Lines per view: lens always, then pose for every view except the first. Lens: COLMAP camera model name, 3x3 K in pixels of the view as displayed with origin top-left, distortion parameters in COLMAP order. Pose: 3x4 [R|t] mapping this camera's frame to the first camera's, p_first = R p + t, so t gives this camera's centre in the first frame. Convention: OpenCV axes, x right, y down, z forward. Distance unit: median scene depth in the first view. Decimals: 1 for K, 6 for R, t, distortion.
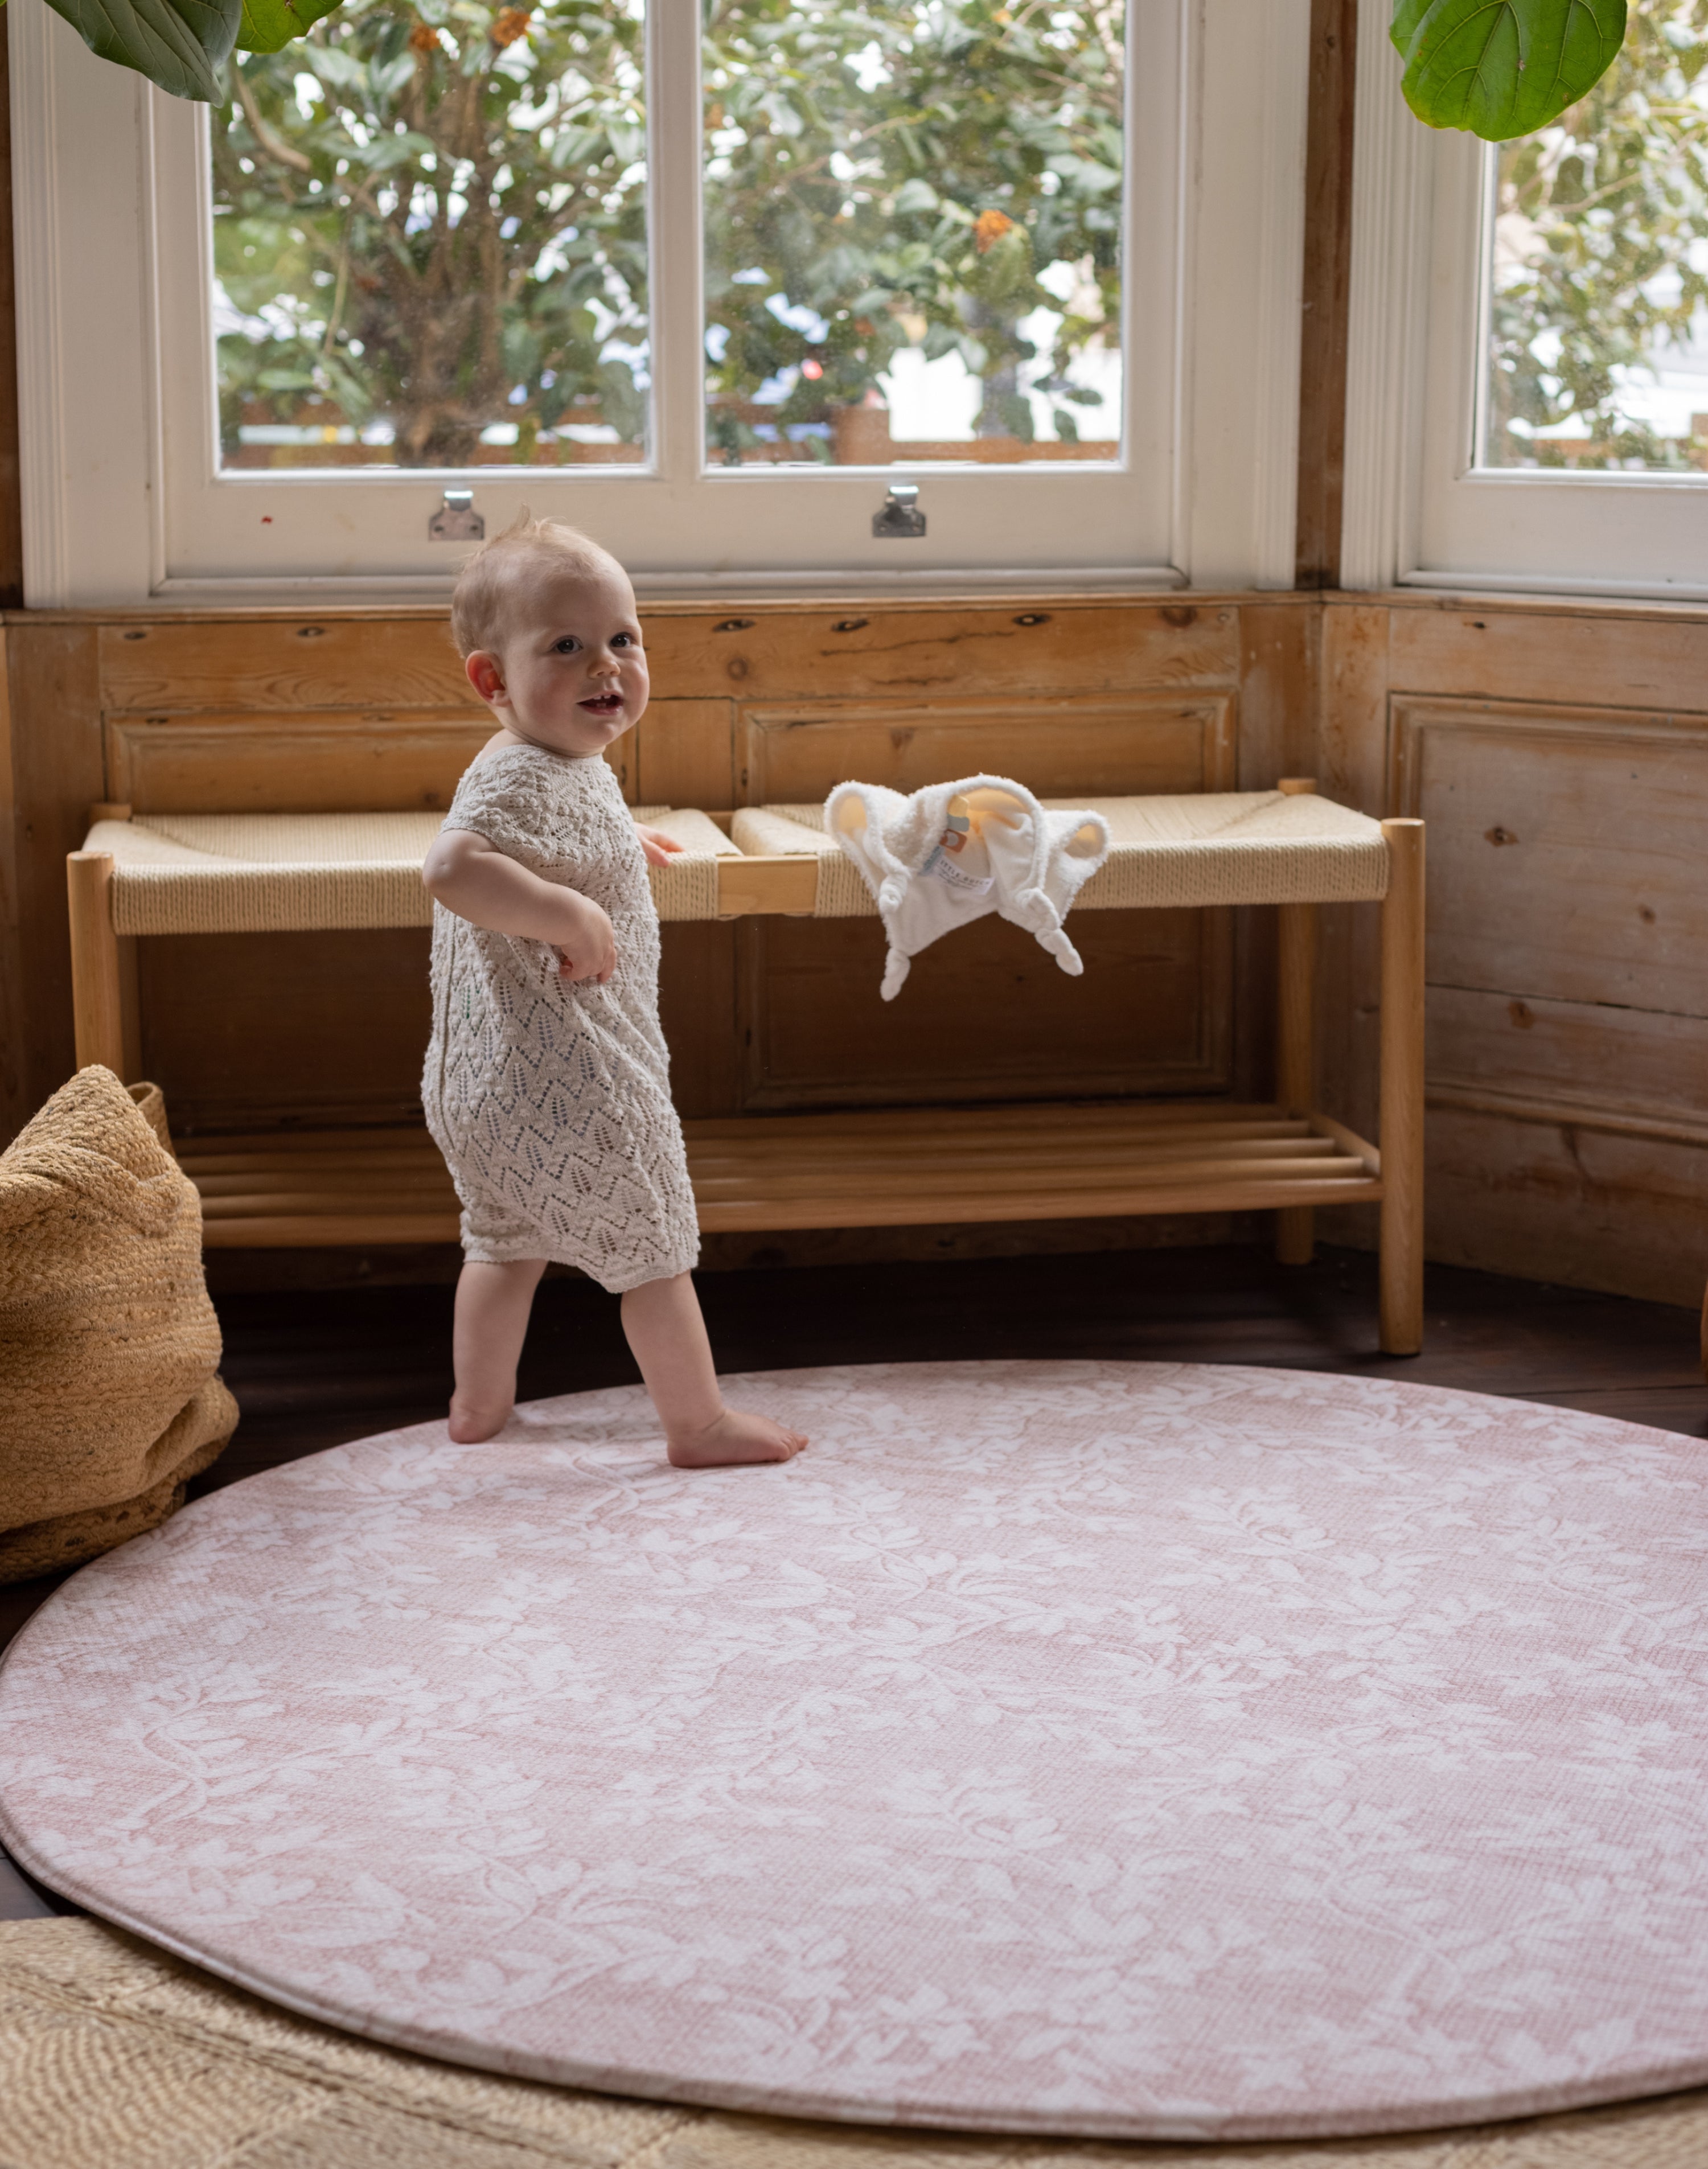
lens RADIAL K [[3748.4, 0, 854.0], [0, 3748.4, 1084.5], [0, 0, 1]] dist [0.000324, 0.027257]
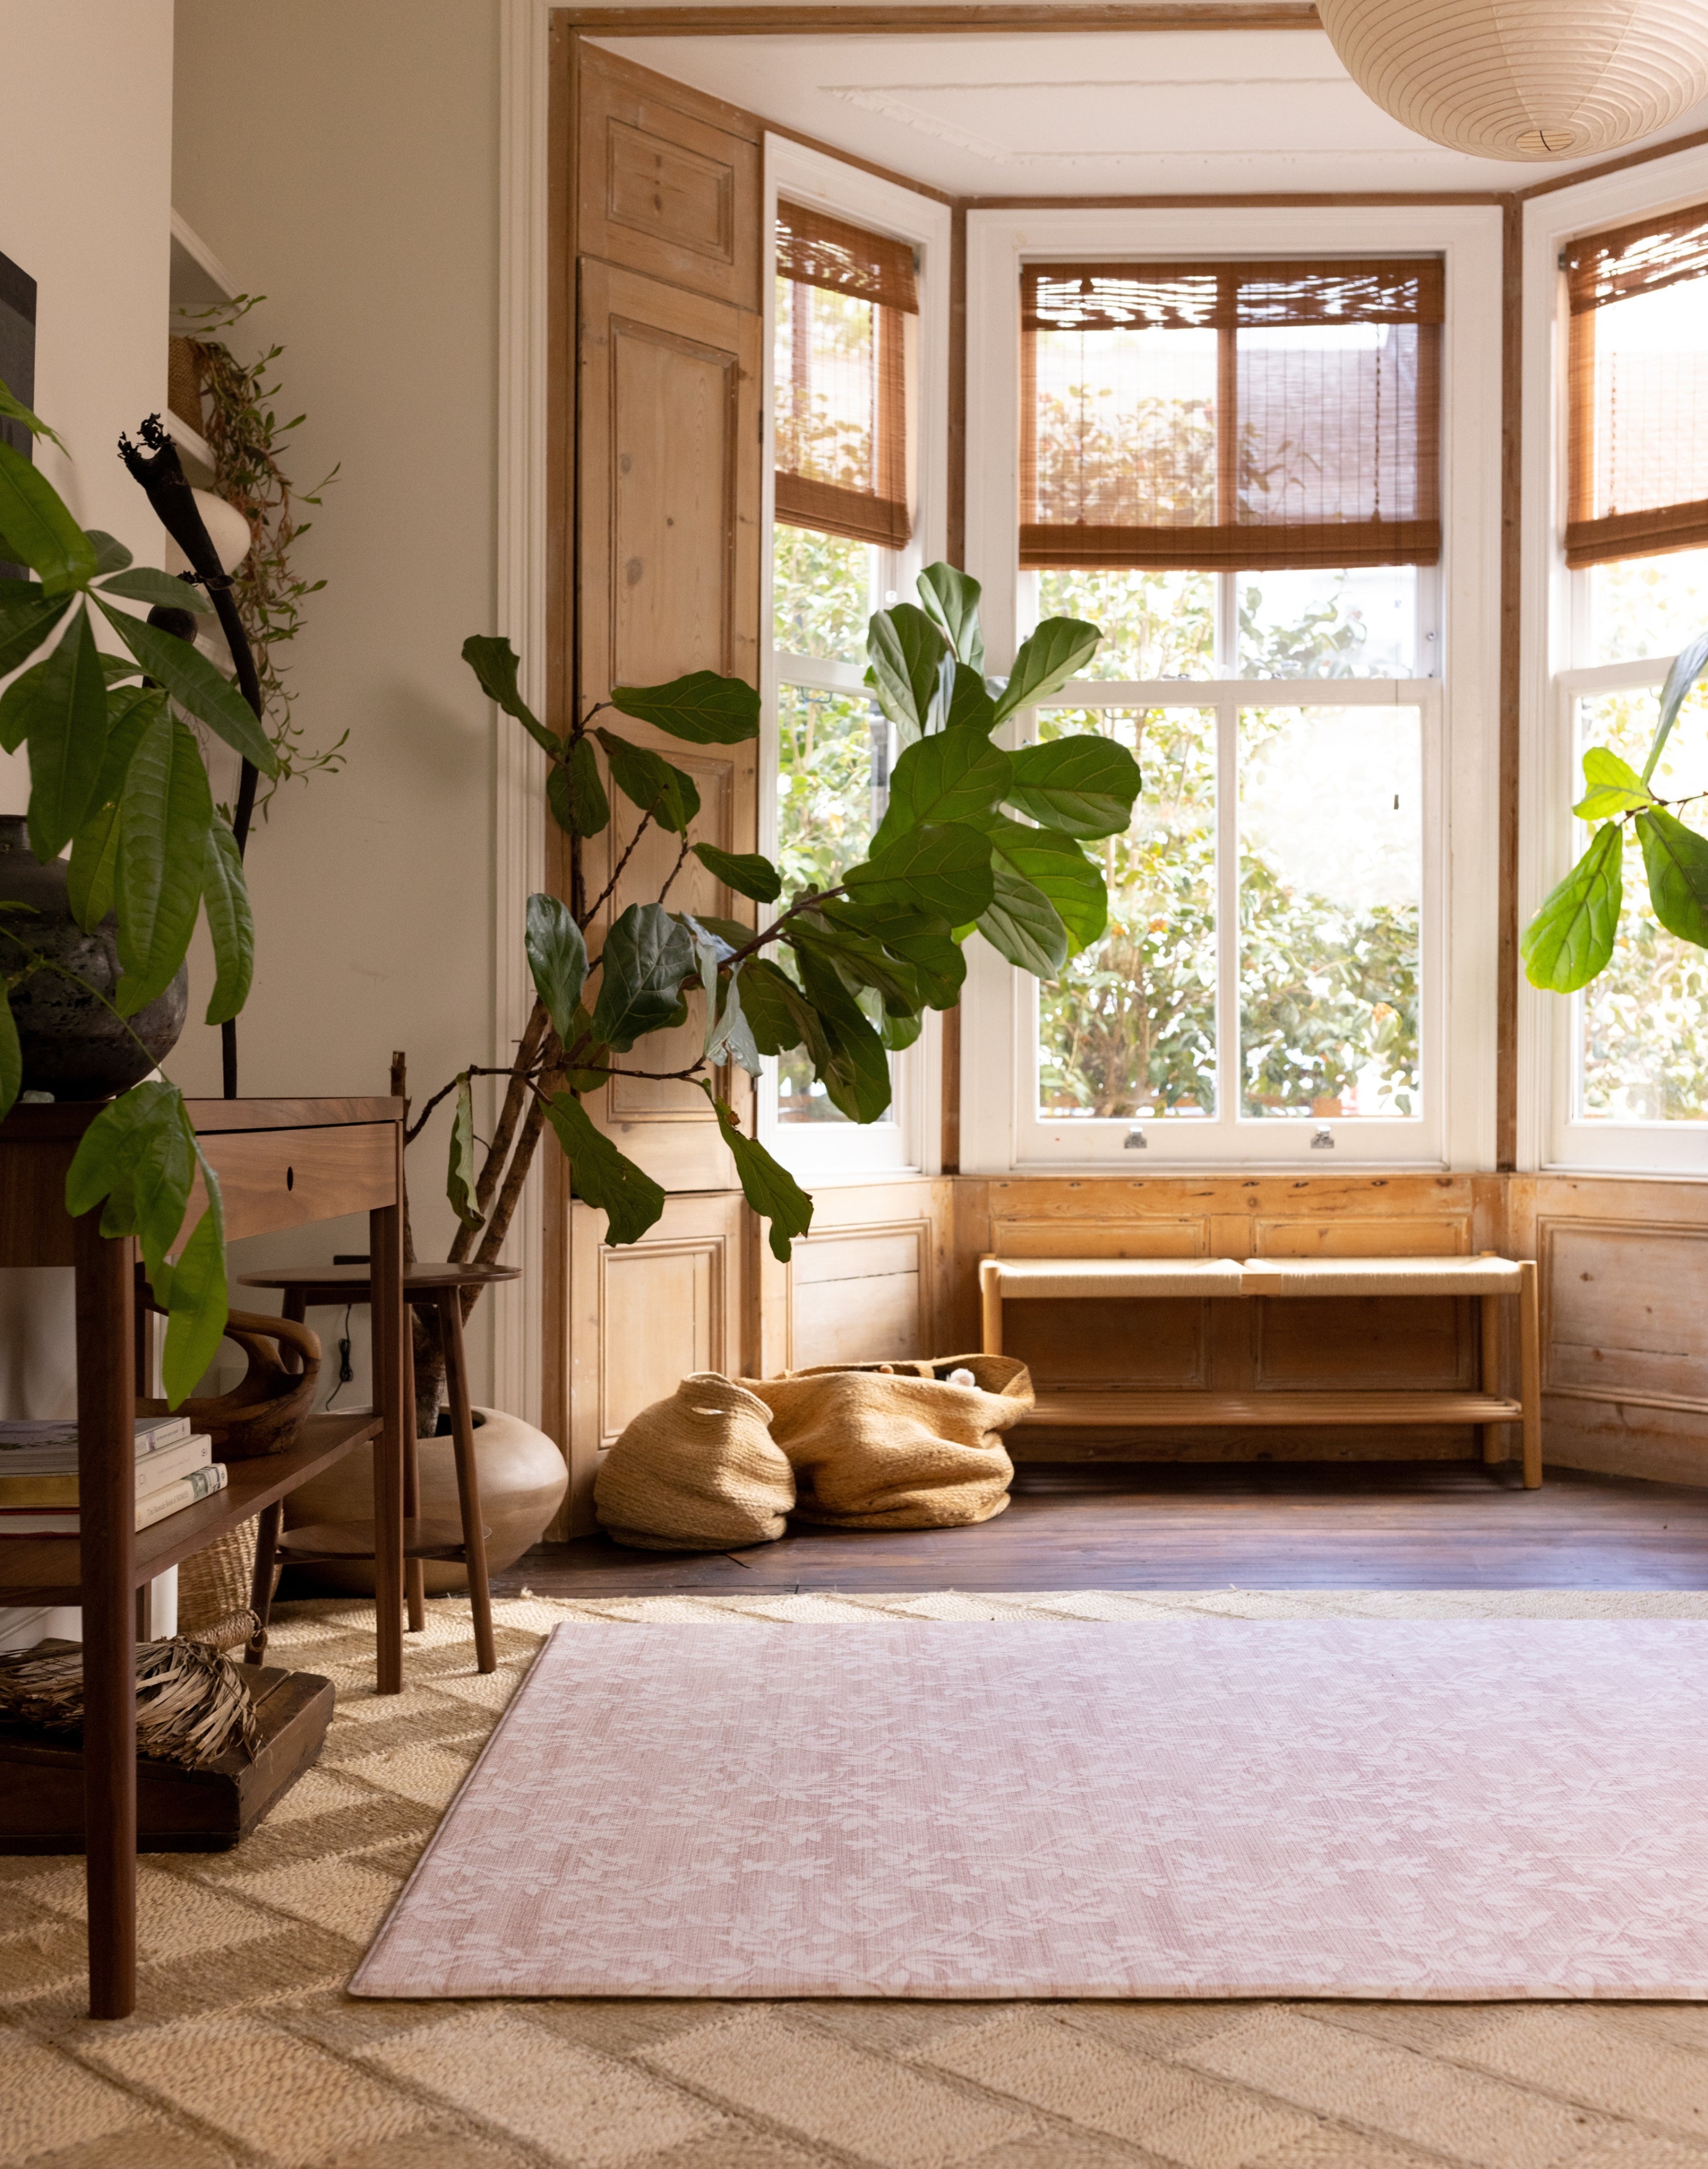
lens RADIAL K [[2505.3, 0, 854.0], [0, 2505.3, 1084.5], [0, 0, 1]] dist [-0.006566, -0.014980]
pose [[0.979777, -0.000830, -0.200092, 0.038738], [-0.036346, 0.982617, -0.182054, 0.112614], [0.196765, 0.185645, 0.962715, -0.585491]]
